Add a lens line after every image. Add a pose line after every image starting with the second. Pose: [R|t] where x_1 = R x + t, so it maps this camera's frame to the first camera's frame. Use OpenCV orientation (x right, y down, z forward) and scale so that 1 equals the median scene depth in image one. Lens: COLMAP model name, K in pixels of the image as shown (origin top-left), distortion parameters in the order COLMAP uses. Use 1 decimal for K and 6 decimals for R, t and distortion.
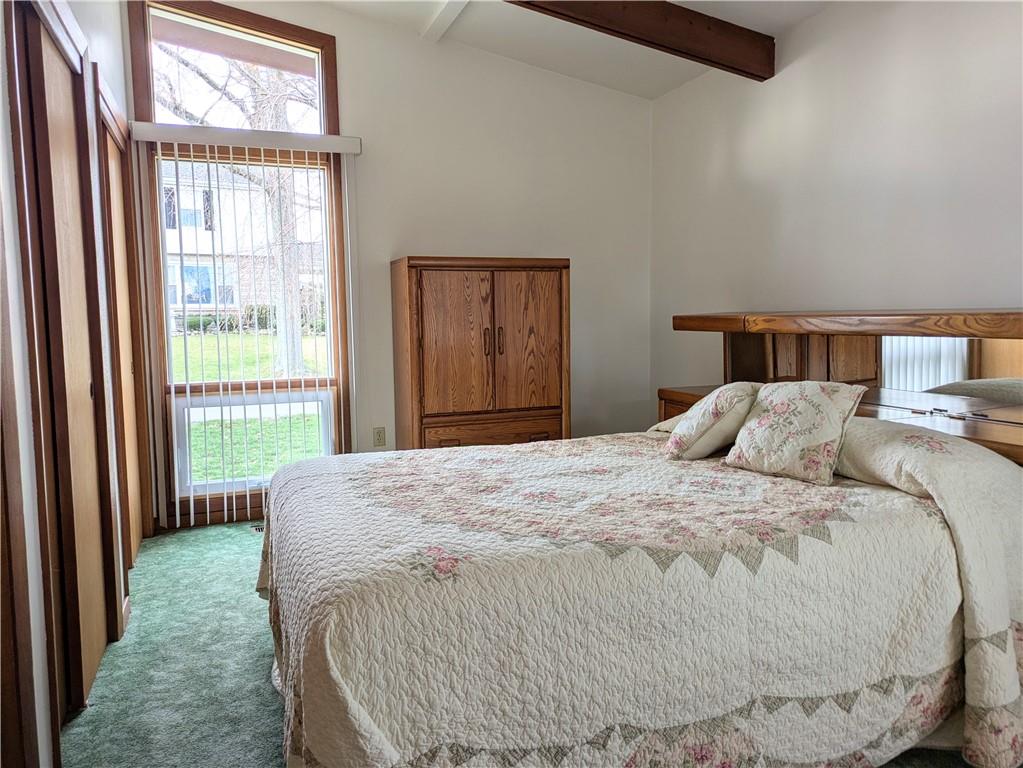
lens RADIAL K [[764.7, 0, 517.8], [0, 764.7, 381.0], [0, 0, 1]] dist [0.041118, -0.028519]
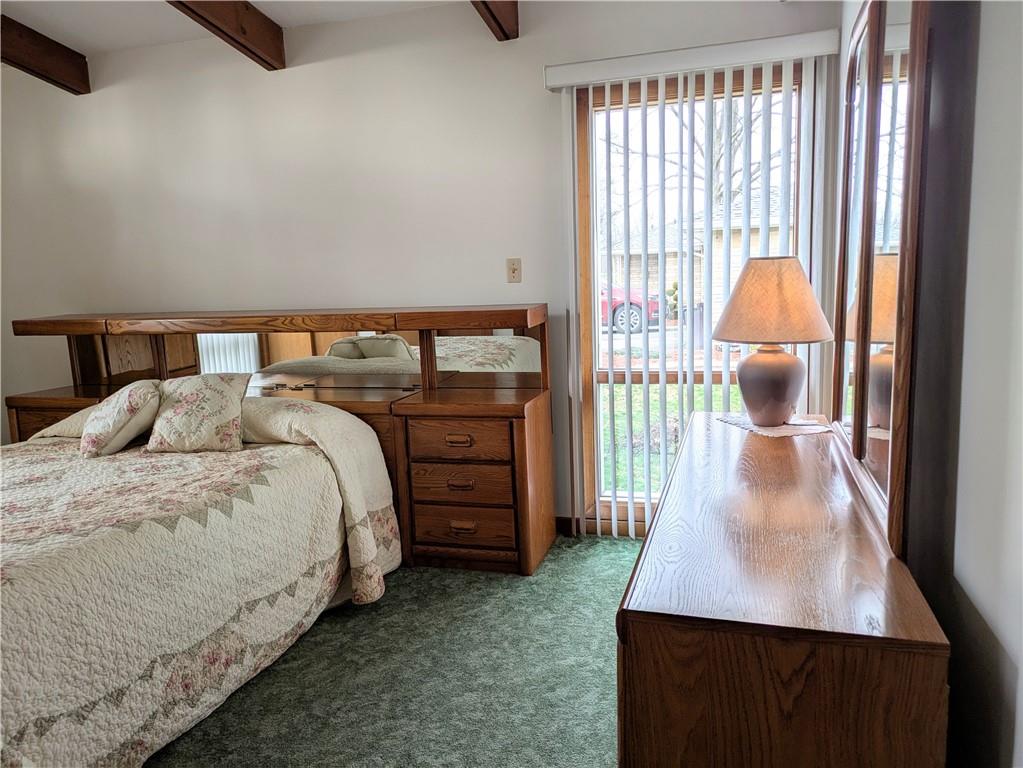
lens RADIAL K [[764.7, 0, 517.8], [0, 764.7, 381.0], [0, 0, 1]] dist [0.041118, -0.028519]
pose [[0.611835, -0.112451, 0.782951, -0.400525], [0.094715, 0.993136, 0.068624, -0.035277], [-0.785294, 0.032171, 0.618287, -0.242410]]
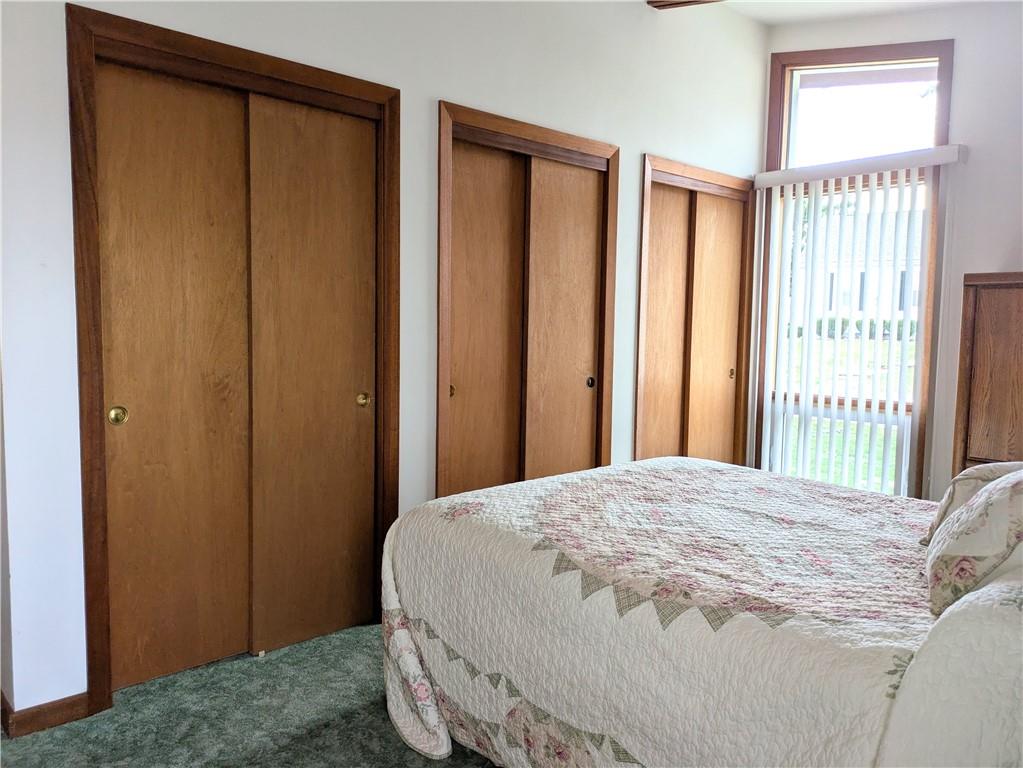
lens RADIAL K [[764.7, 0, 517.8], [0, 764.7, 381.0], [0, 0, 1]] dist [0.041118, -0.028519]
pose [[0.364450, 0.093904, -0.926476, 1.092348], [-0.101070, 0.993014, 0.060890, -0.095281], [0.925722, 0.071447, 0.371395, 0.455032]]
